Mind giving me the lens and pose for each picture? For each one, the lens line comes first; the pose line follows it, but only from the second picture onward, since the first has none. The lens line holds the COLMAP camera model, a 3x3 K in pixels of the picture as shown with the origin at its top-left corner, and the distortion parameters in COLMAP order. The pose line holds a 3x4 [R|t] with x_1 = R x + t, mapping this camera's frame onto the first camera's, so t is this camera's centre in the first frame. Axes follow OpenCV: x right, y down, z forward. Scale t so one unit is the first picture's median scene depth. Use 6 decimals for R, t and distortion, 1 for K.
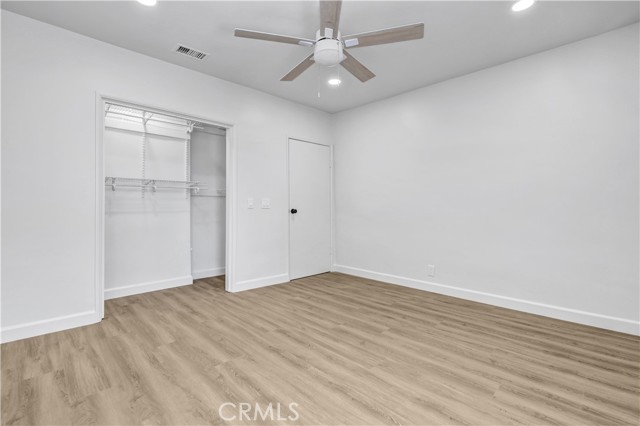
lens RADIAL K [[290.0, 0, 321.1], [0, 290.0, 208.7], [0, 0, 1]] dist [0.000639, -0.000165]
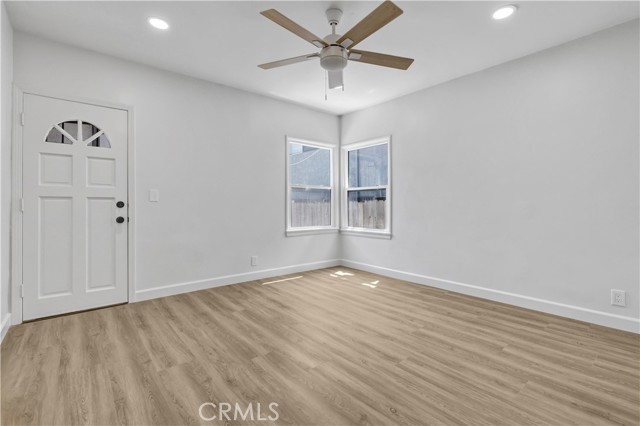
lens RADIAL K [[290.0, 0, 321.1], [0, 290.0, 208.7], [0, 0, 1]] dist [0.000639, -0.000165]
pose [[-0.996953, -0.000987, 0.078004, -0.006404], [0.000558, 0.999804, 0.019778, -0.005028], [-0.078008, 0.019762, -0.996757, 1.978082]]
